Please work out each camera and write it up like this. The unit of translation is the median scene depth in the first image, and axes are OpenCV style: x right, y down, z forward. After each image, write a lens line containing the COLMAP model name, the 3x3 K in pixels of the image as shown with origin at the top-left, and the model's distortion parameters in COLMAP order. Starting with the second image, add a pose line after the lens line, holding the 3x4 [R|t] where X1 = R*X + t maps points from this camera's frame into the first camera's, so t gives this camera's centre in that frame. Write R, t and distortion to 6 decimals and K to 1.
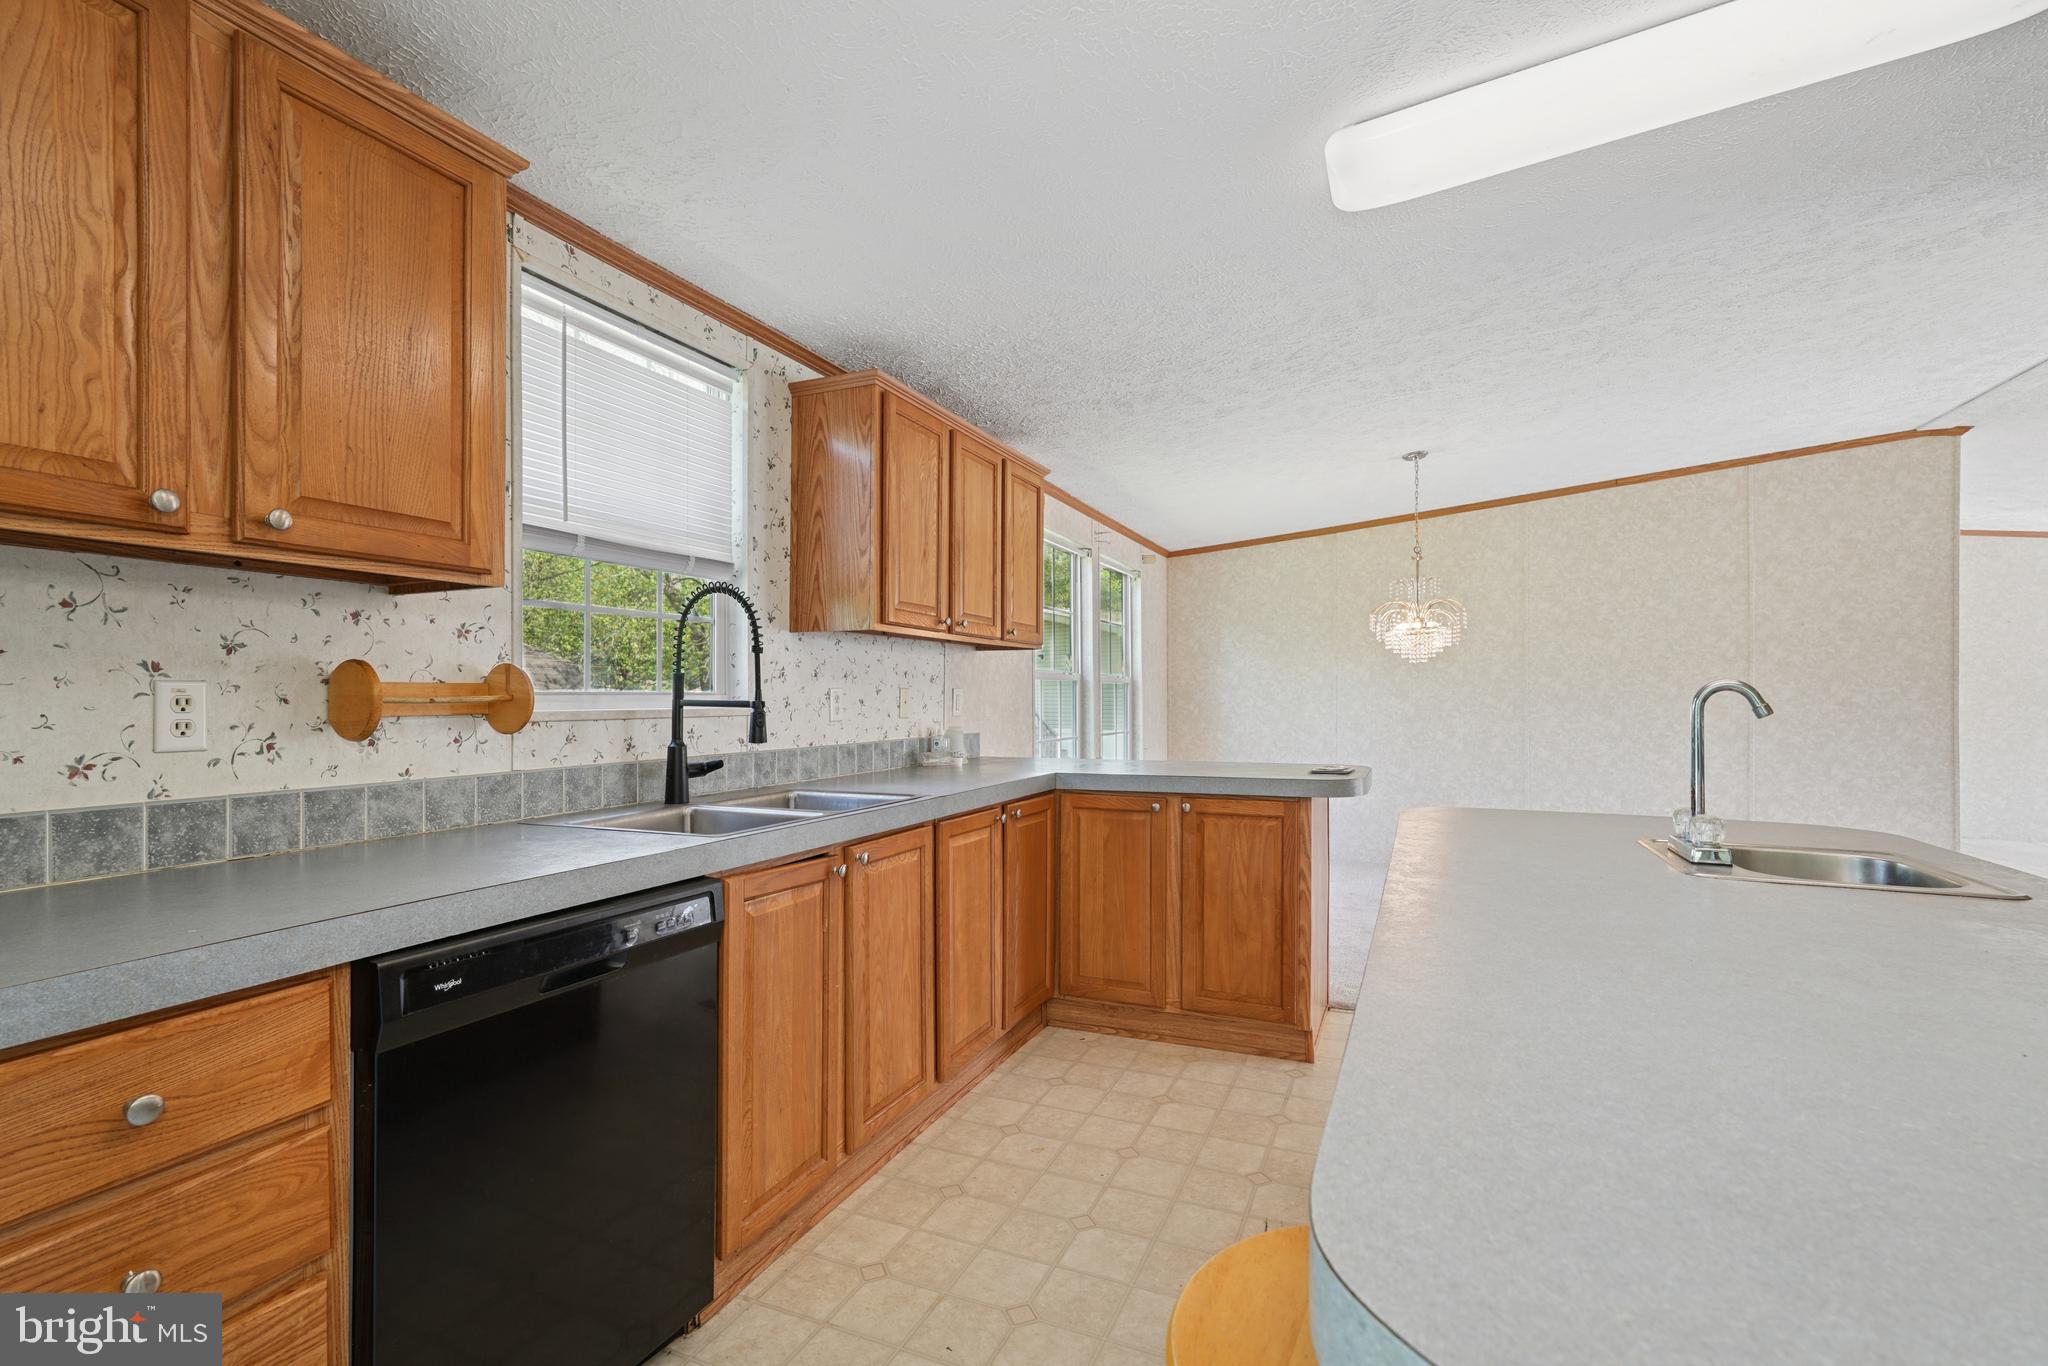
lens RADIAL K [[934.9, 0, 1021.2], [0, 934.9, 690.6], [0, 0, 1]] dist [-0.000659, -0.000038]
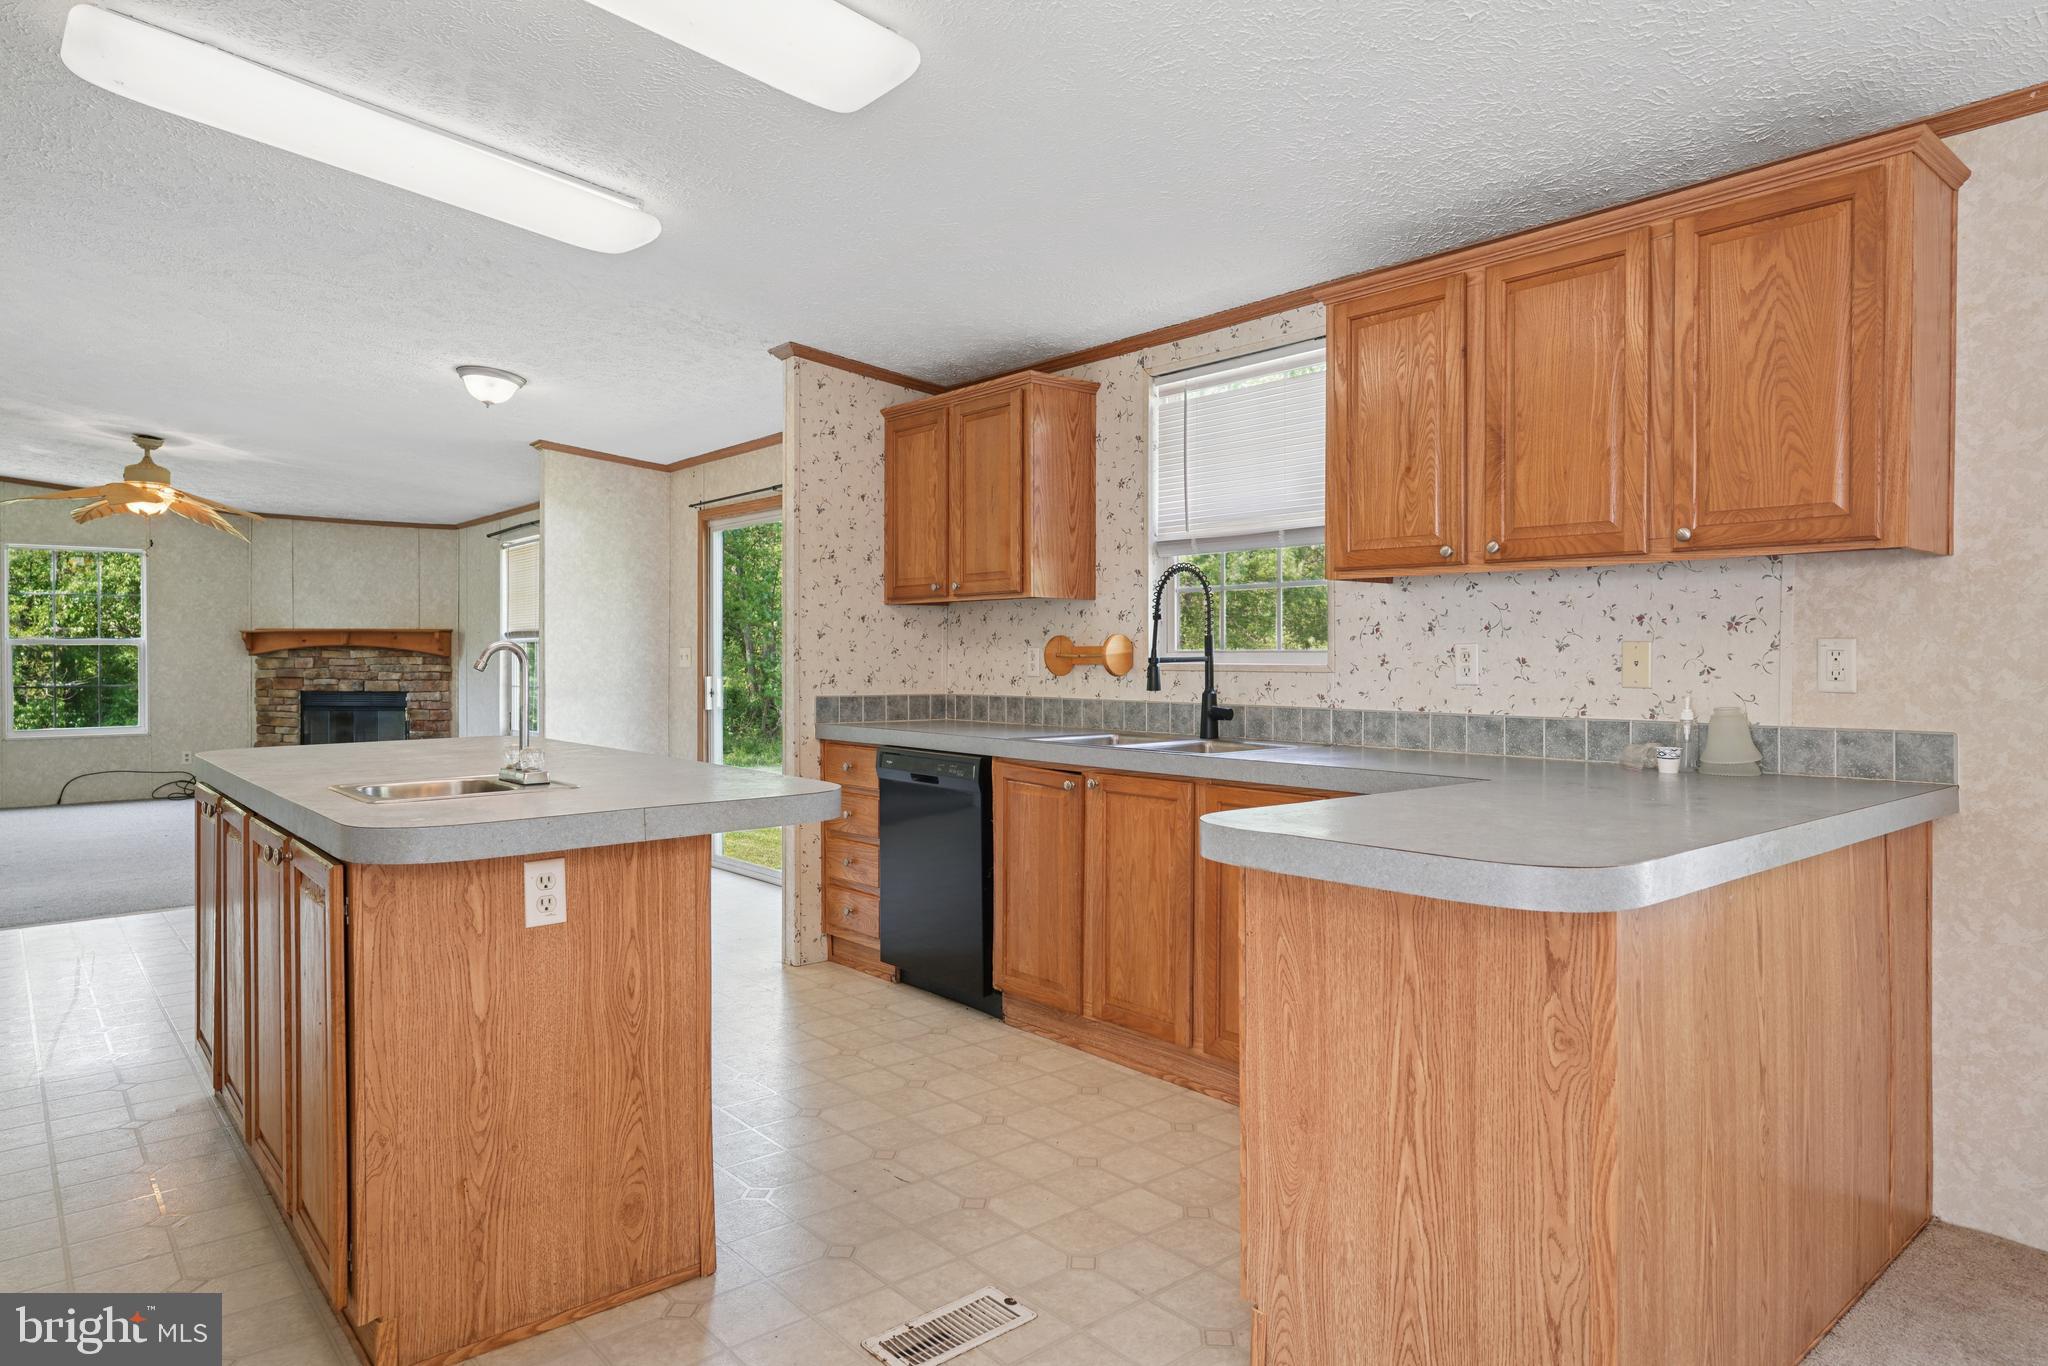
lens RADIAL K [[1237.5, 0, 1026.3], [0, 1237.5, 661.7], [0, 0, 1]] dist [-0.002139, -0.000089]
pose [[-0.445062, 0.003743, -0.895492, 1.207376], [0.003910, 0.999990, 0.002237, 0.012031], [0.895491, -0.002506, -0.445072, 1.485919]]
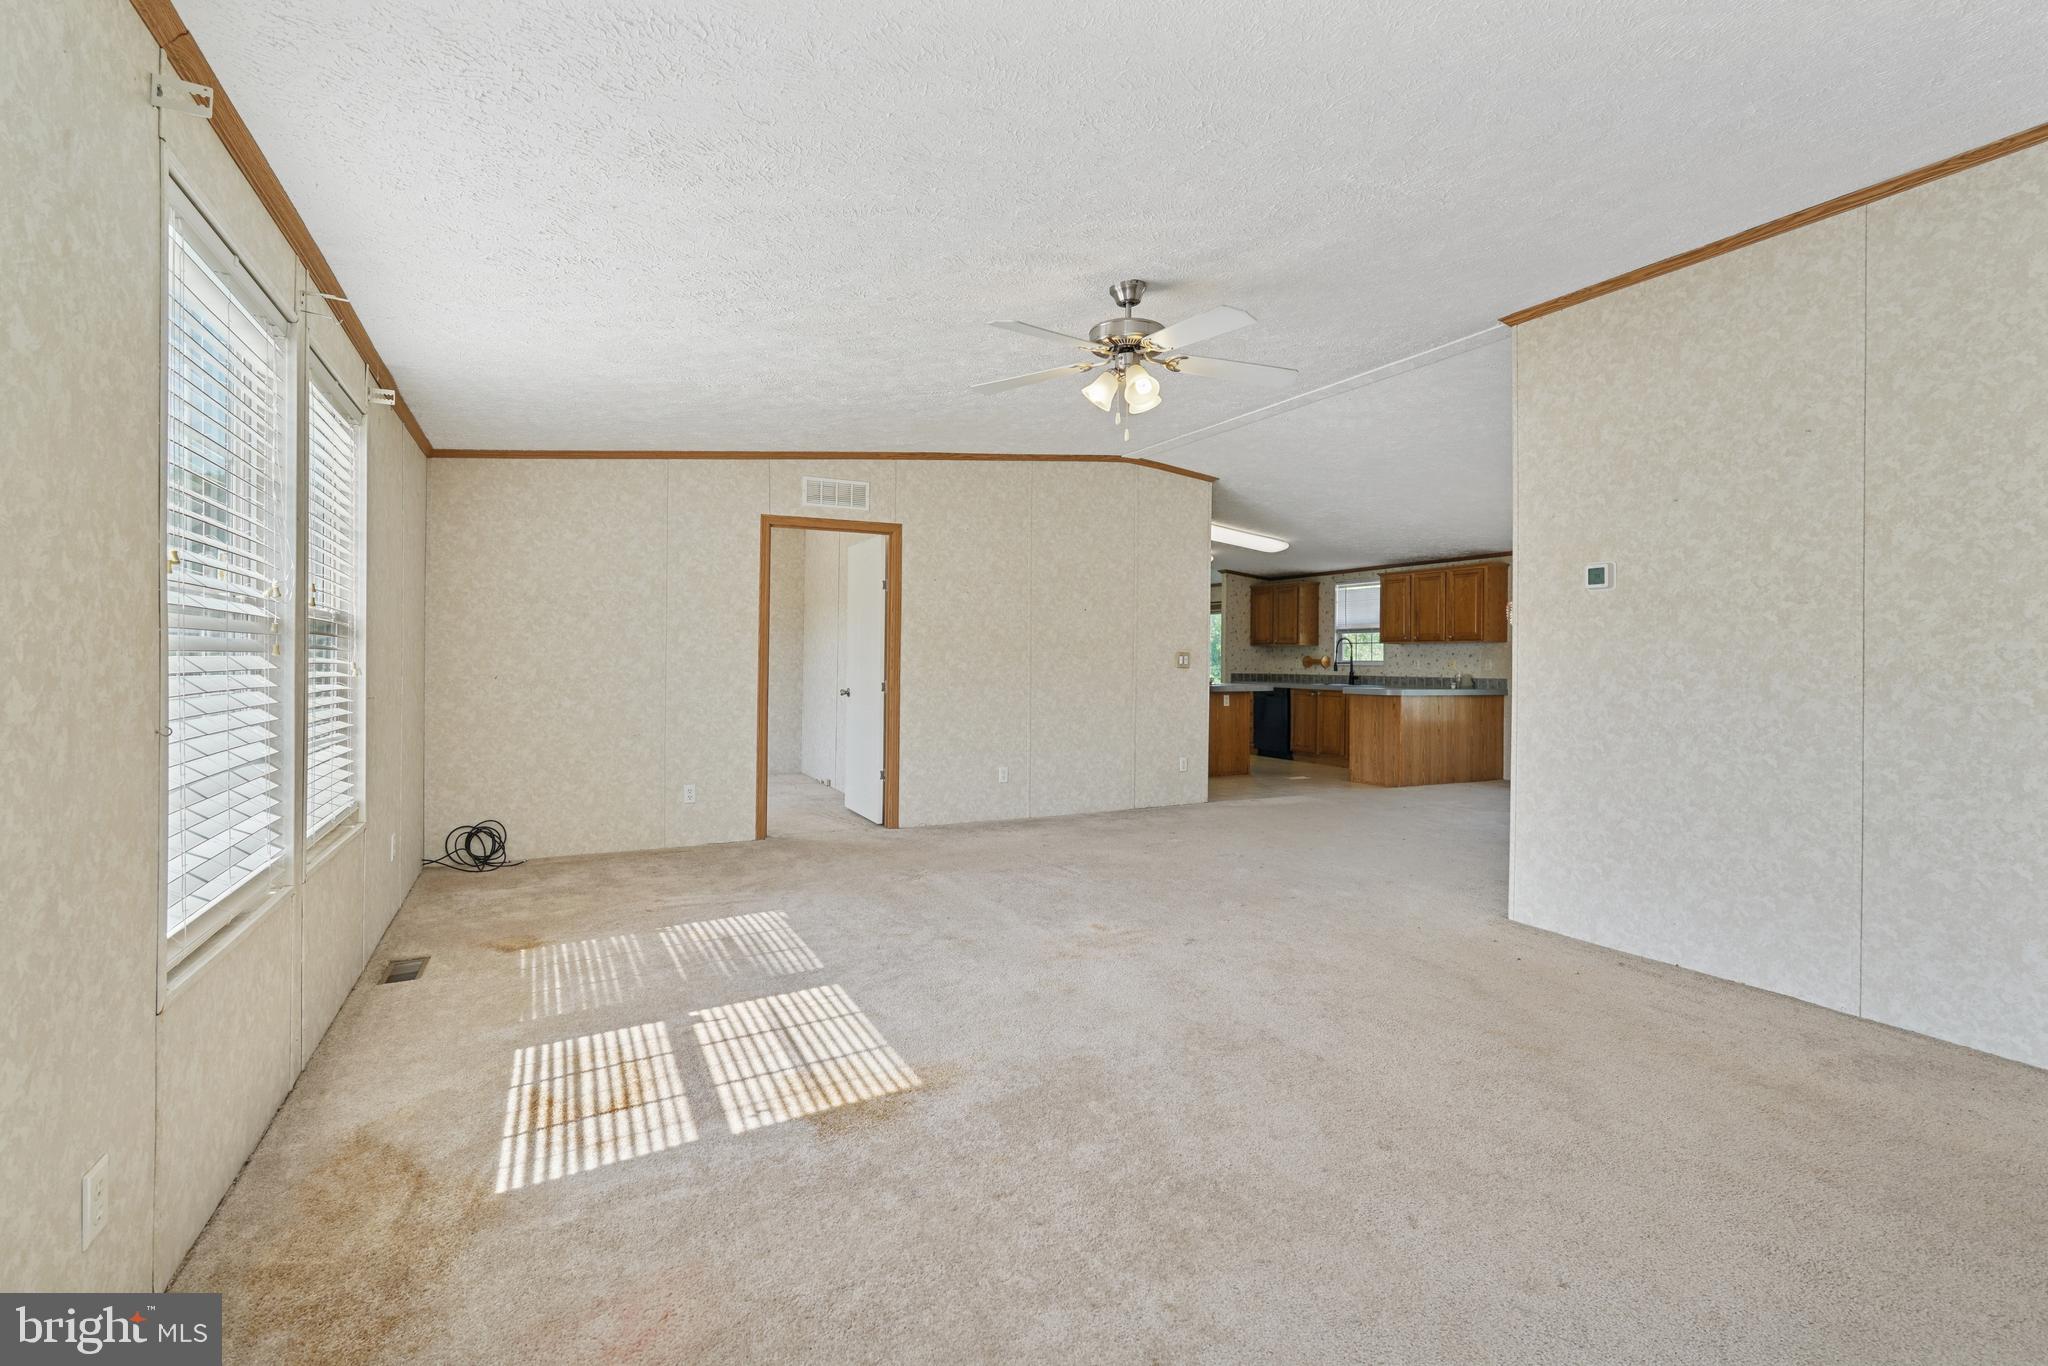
lens RADIAL K [[925.0, 0, 1025.8], [0, 925.0, 658.9], [0, 0, 1]] dist [-0.001324, -0.000061]
pose [[-0.634992, -0.009463, -0.772461, 4.129427], [-0.005715, 0.999955, -0.007552, 0.036644], [0.772498, -0.000380, -0.635017, 2.611365]]
